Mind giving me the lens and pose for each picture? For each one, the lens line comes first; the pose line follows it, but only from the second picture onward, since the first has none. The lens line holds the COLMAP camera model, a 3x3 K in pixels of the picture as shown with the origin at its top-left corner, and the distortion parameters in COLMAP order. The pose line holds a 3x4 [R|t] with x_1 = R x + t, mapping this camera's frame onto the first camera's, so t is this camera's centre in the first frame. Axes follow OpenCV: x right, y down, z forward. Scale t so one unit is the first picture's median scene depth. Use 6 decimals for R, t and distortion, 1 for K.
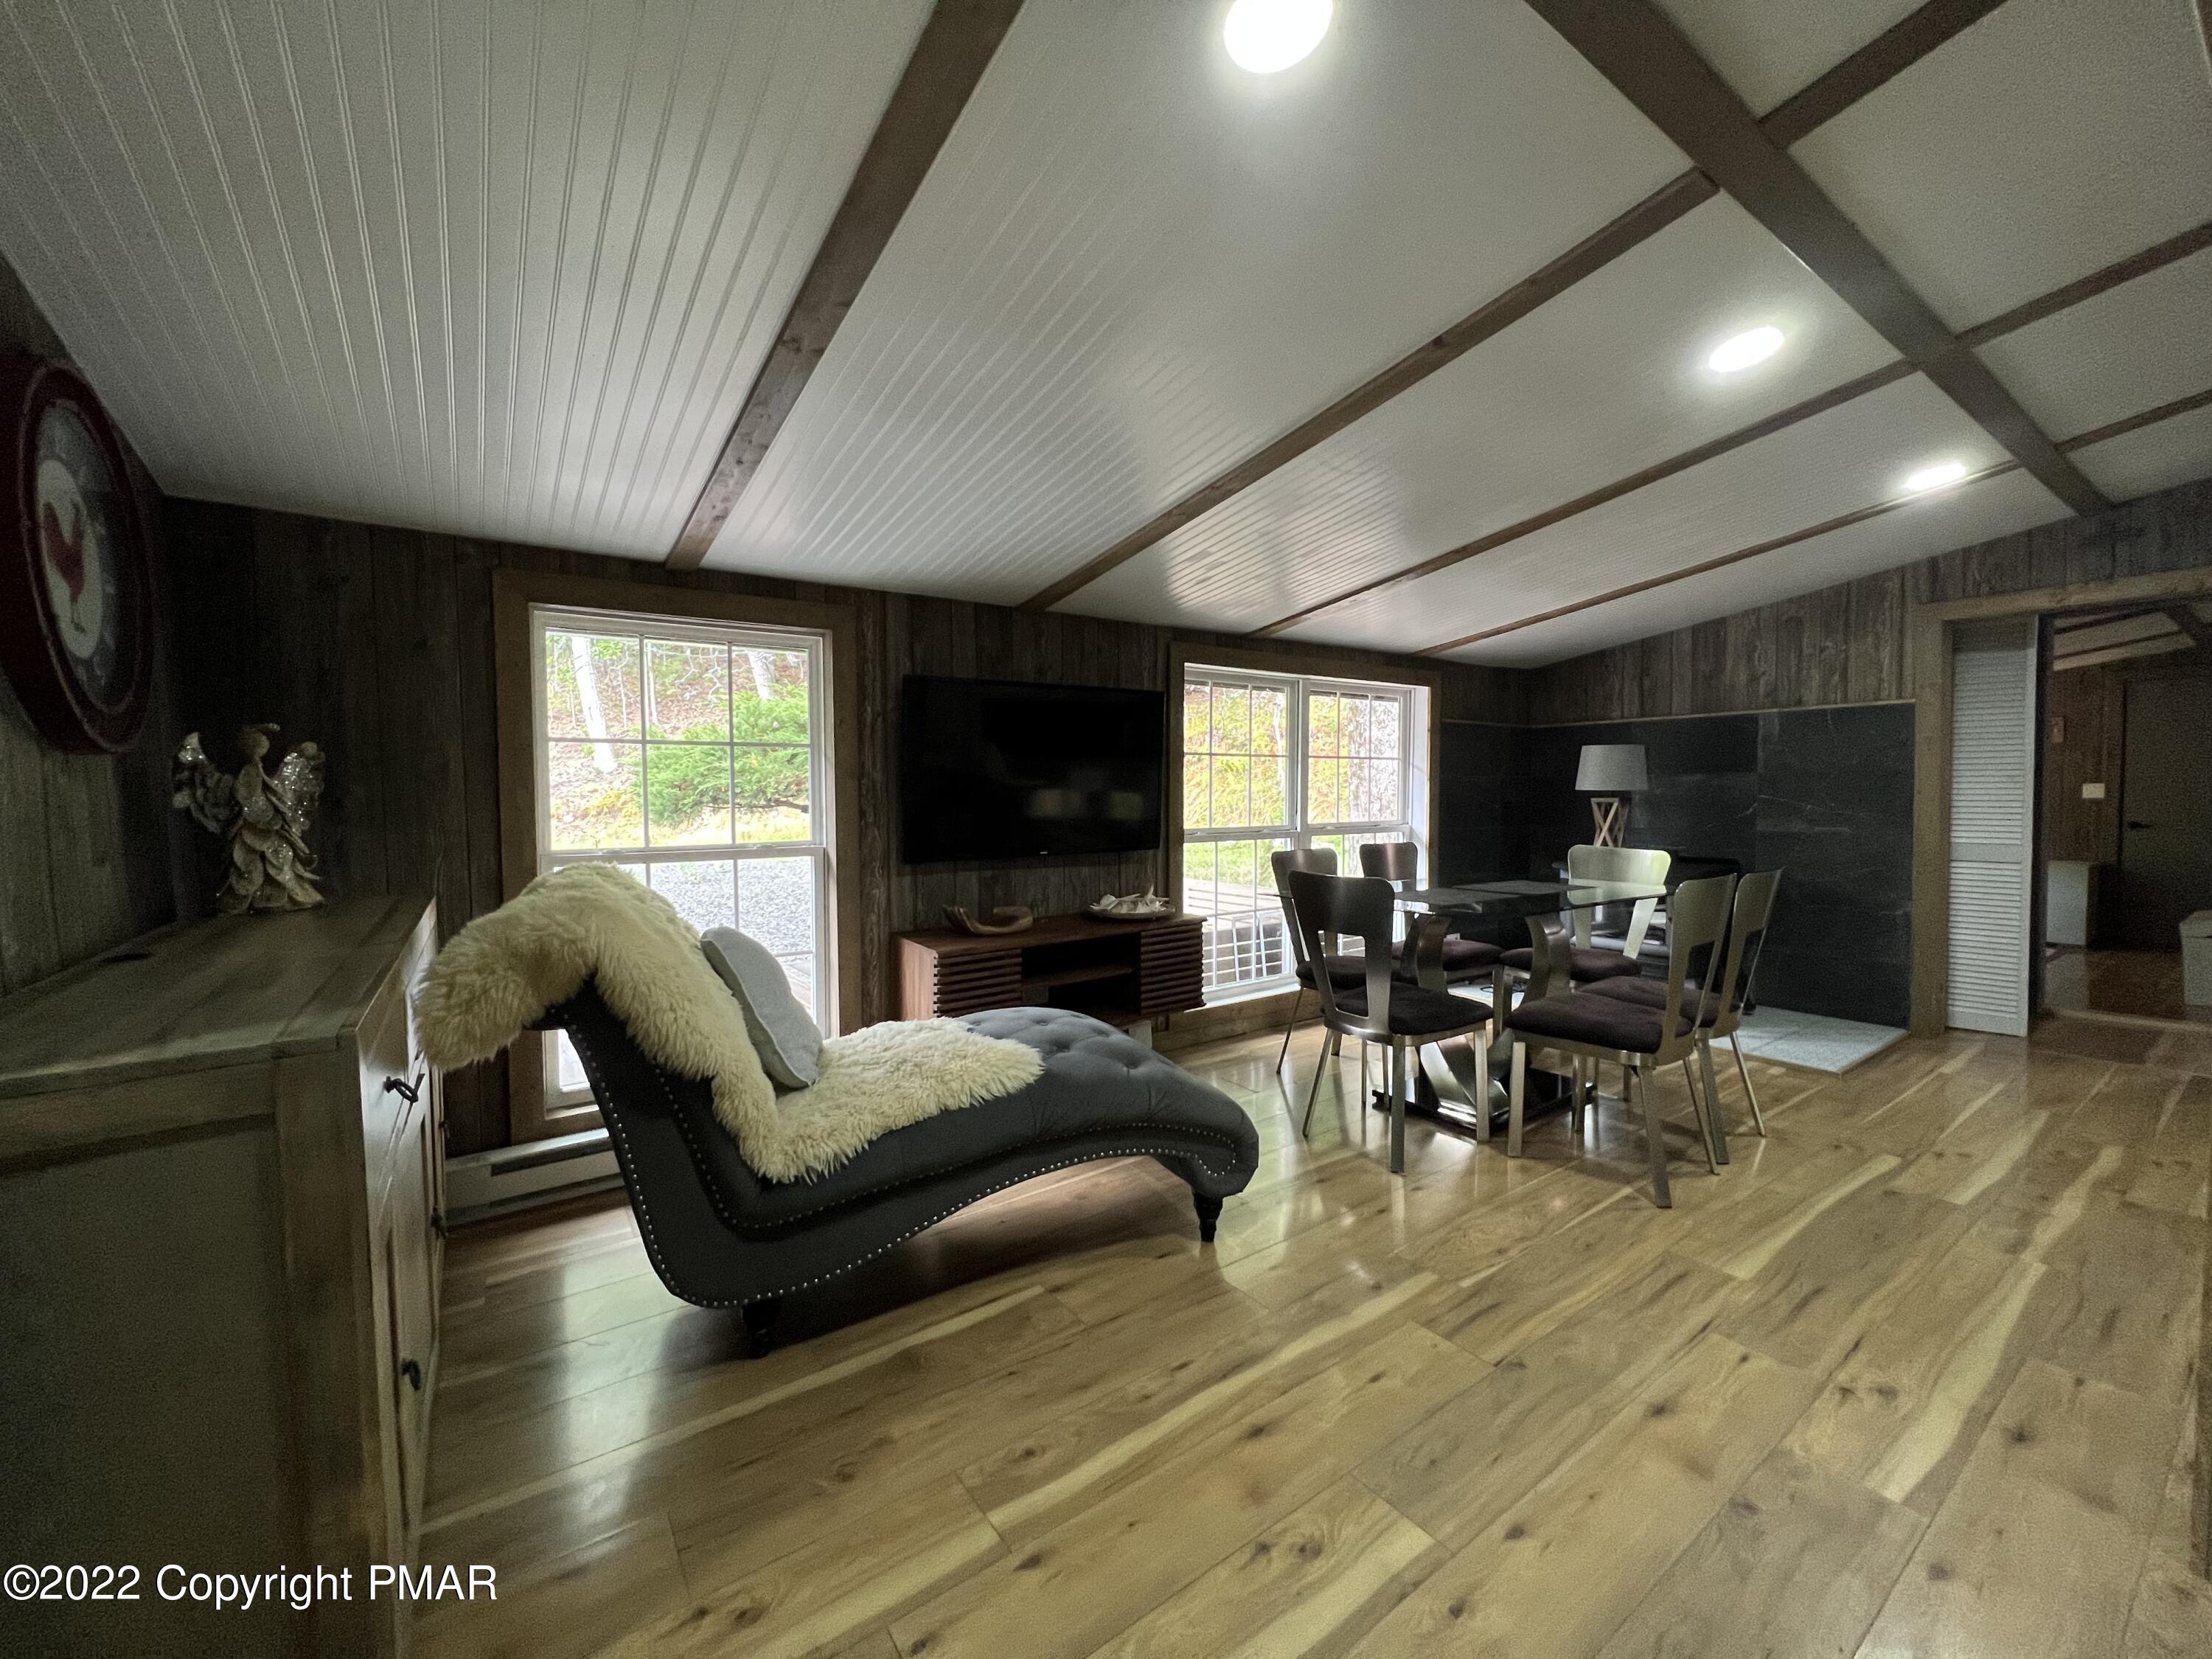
lens RADIAL K [[887.5, 0, 1100.8], [0, 887.5, 826.5], [0, 0, 1]] dist [-0.000638, -0.000009]
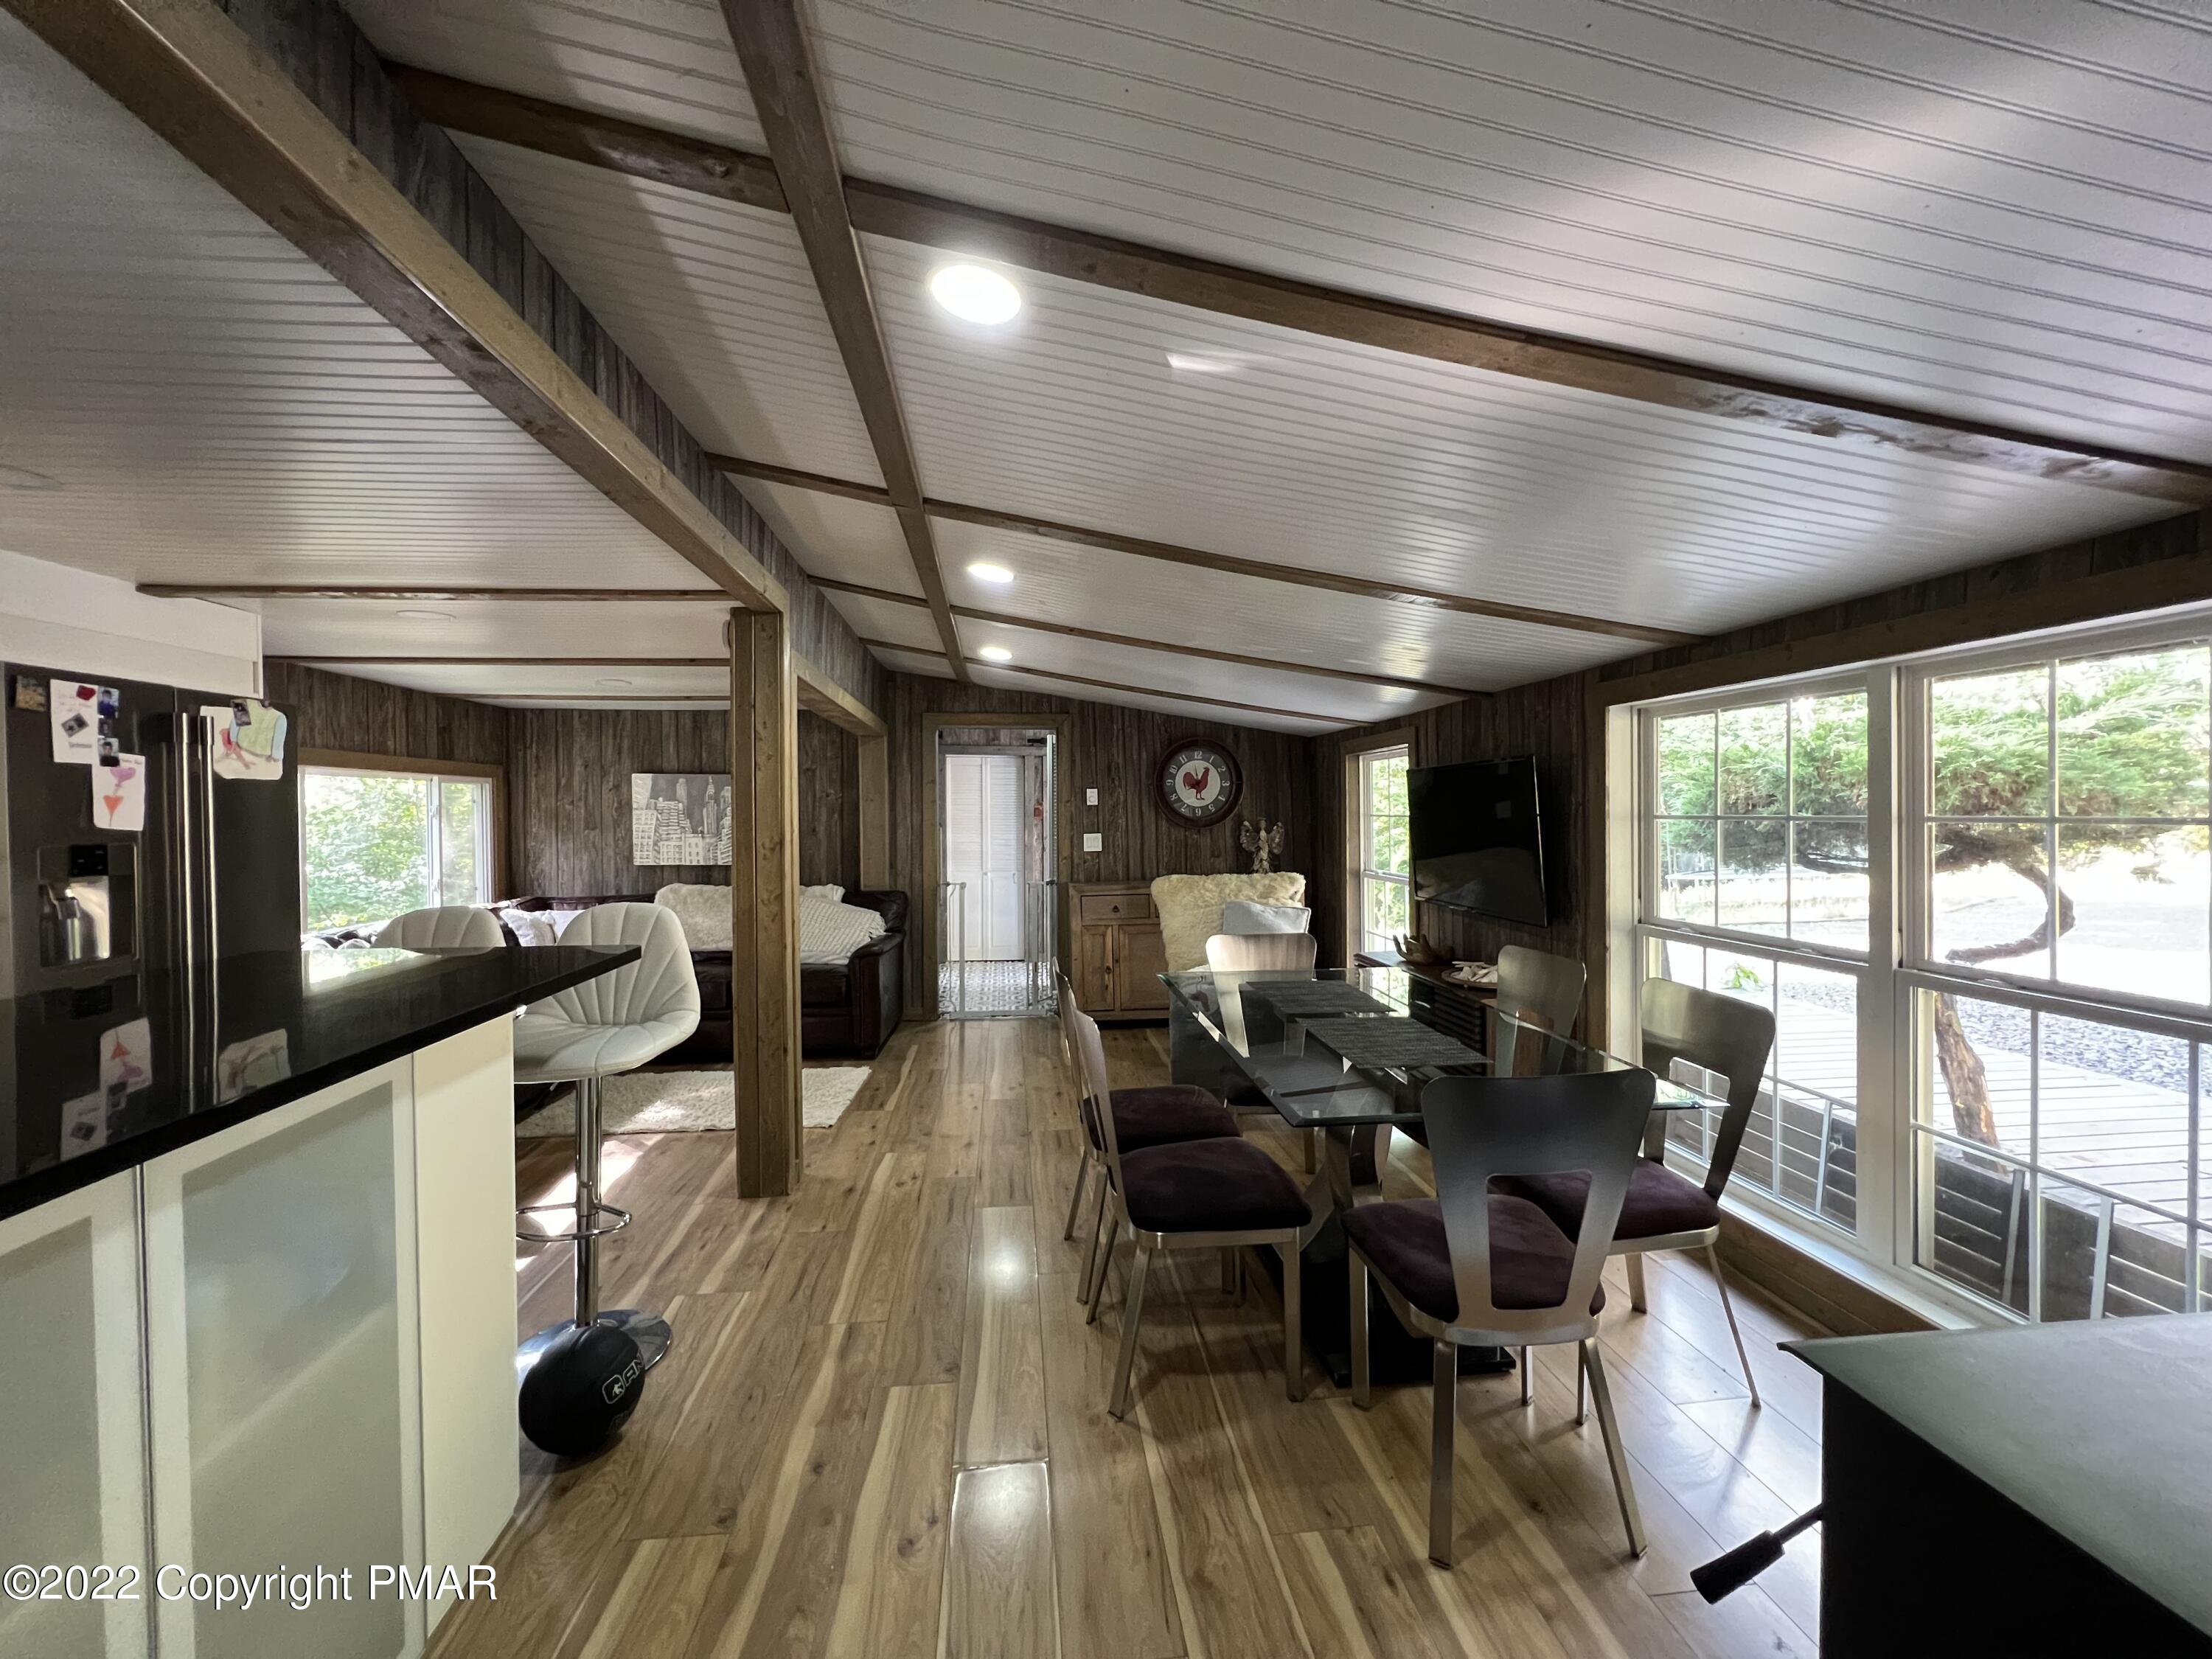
lens RADIAL K [[887.5, 0, 1100.8], [0, 887.5, 826.5], [0, 0, 1]] dist [-0.000638, -0.000009]
pose [[-0.484228, 0.025394, -0.874573, 0.963813], [-0.024180, 0.998809, 0.042390, -0.094192], [0.874608, 0.041673, -0.483037, 0.938792]]
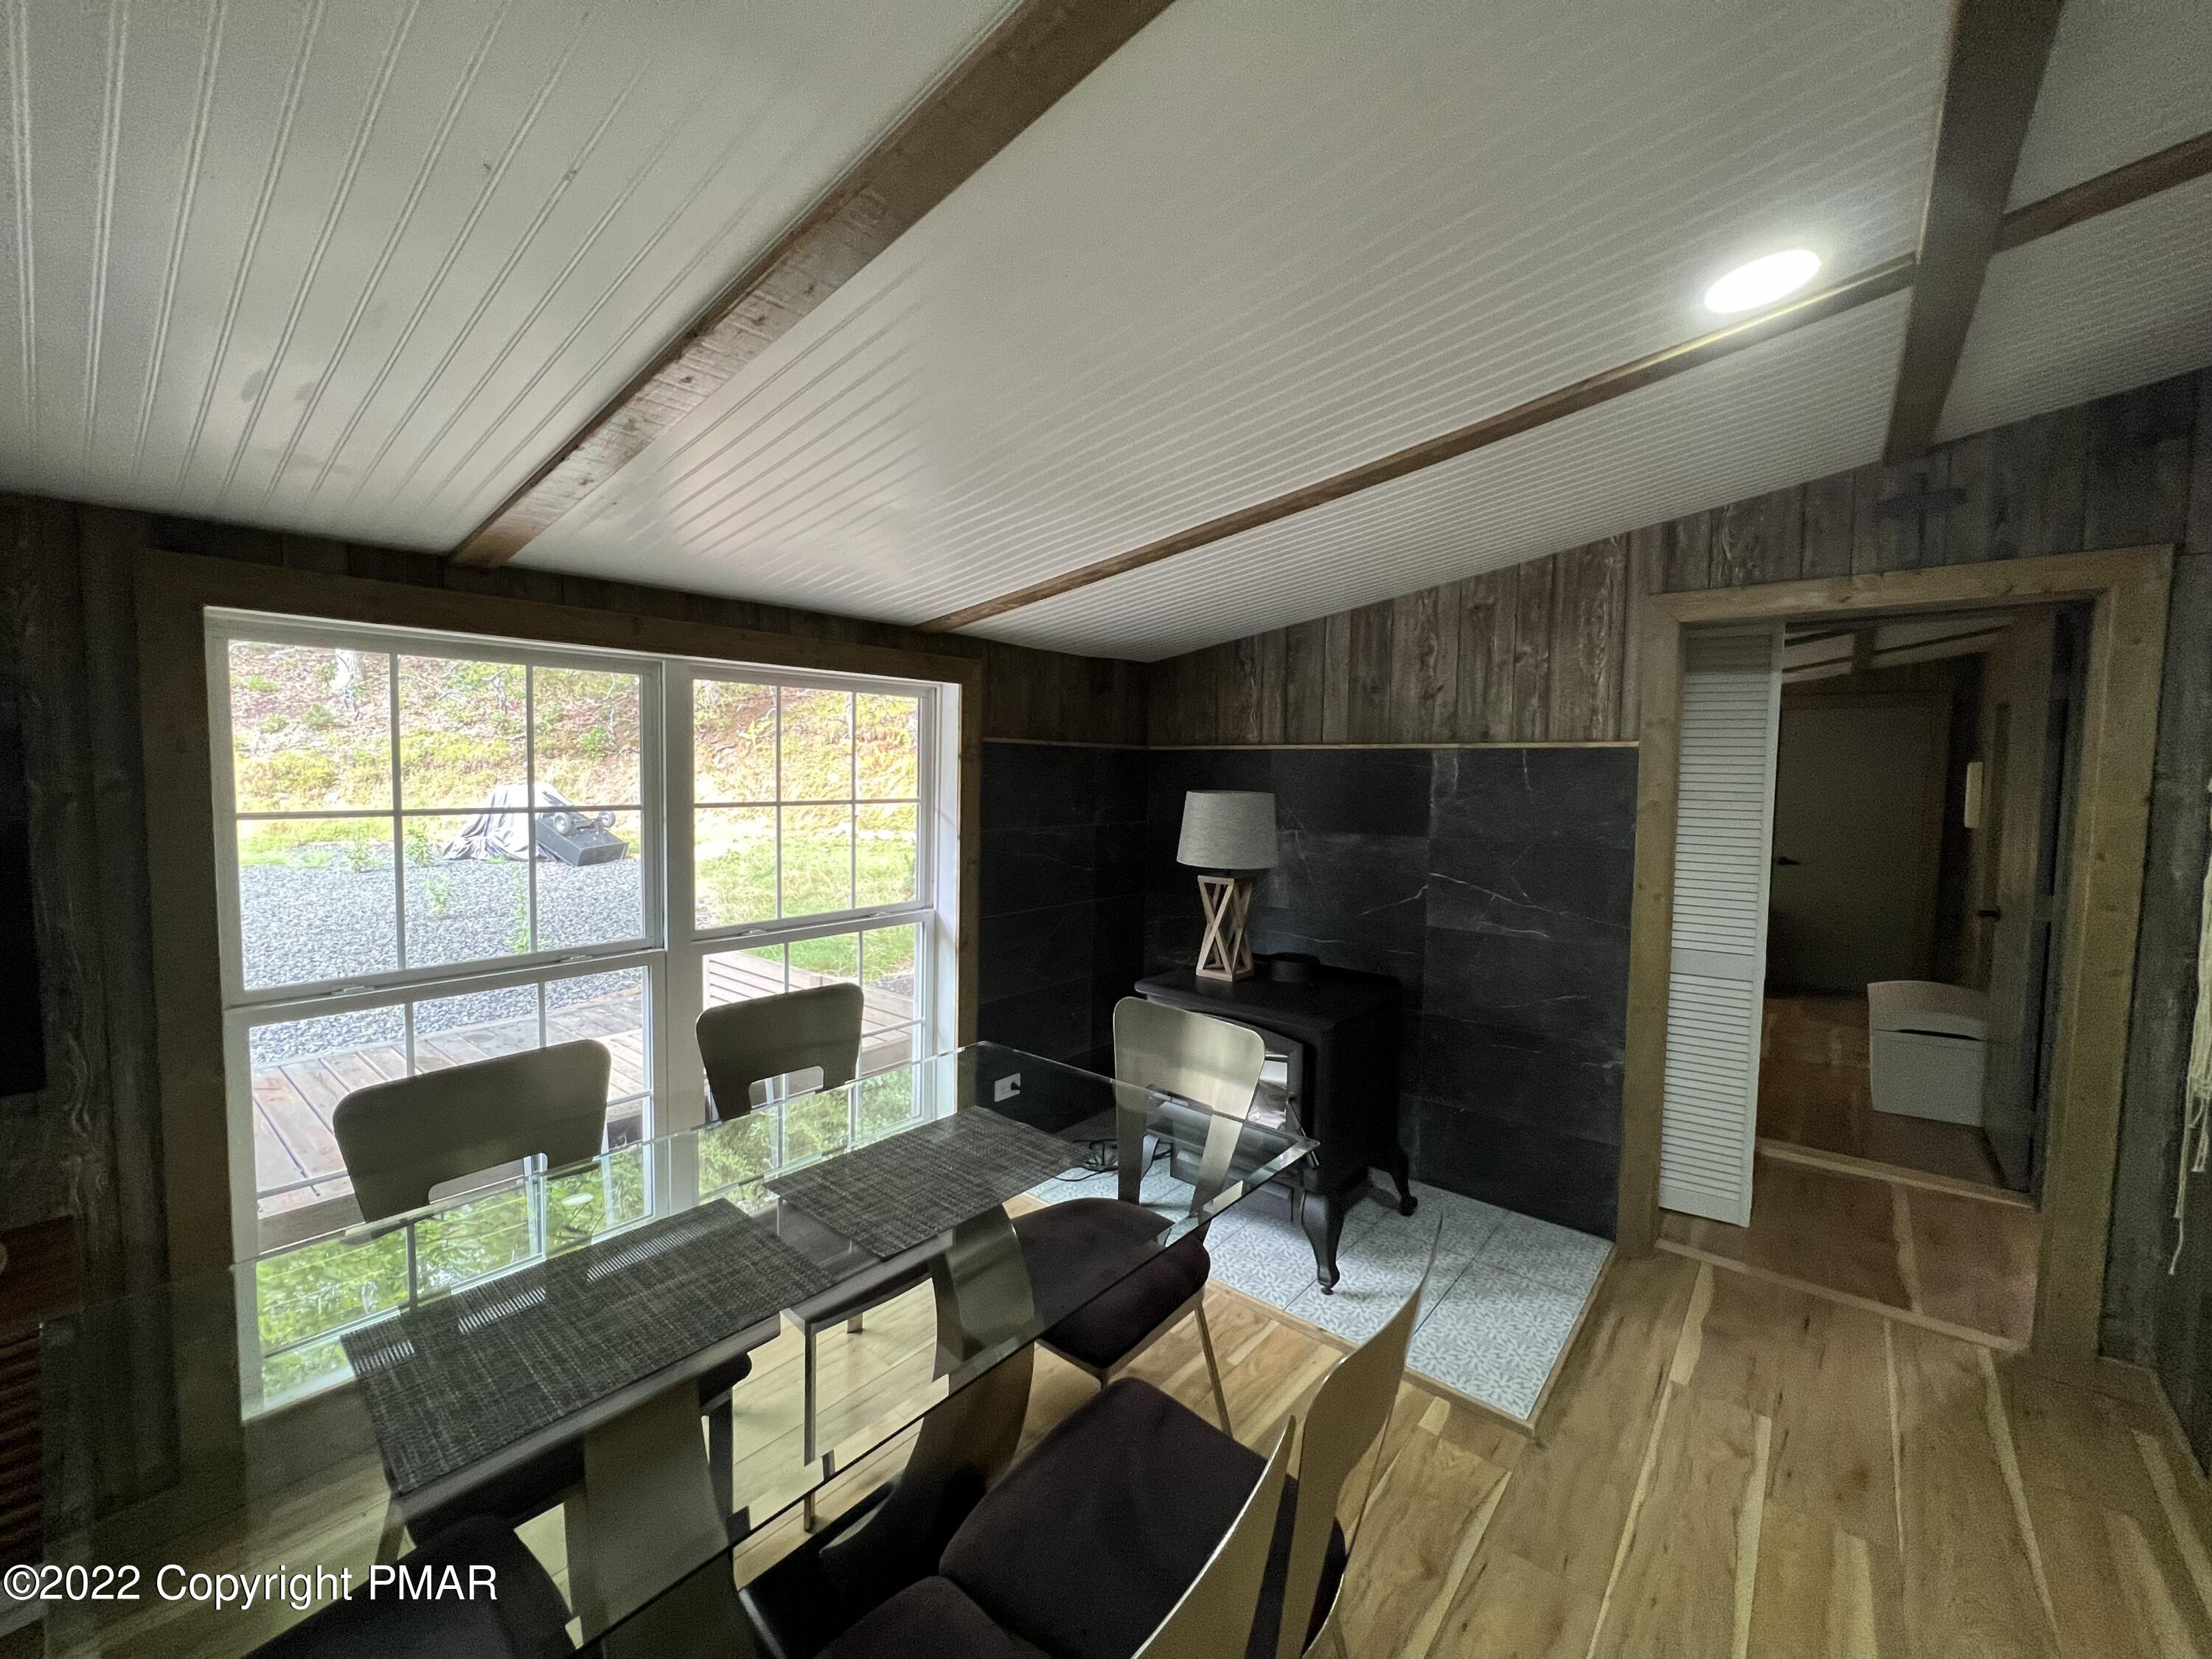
lens RADIAL K [[887.5, 0, 1100.8], [0, 887.5, 826.5], [0, 0, 1]] dist [-0.000638, -0.000009]
pose [[0.966187, 0.004427, 0.257805, 0.367630], [-0.011957, 0.999546, 0.027647, -0.093749], [-0.257565, -0.029795, 0.965801, 0.468430]]
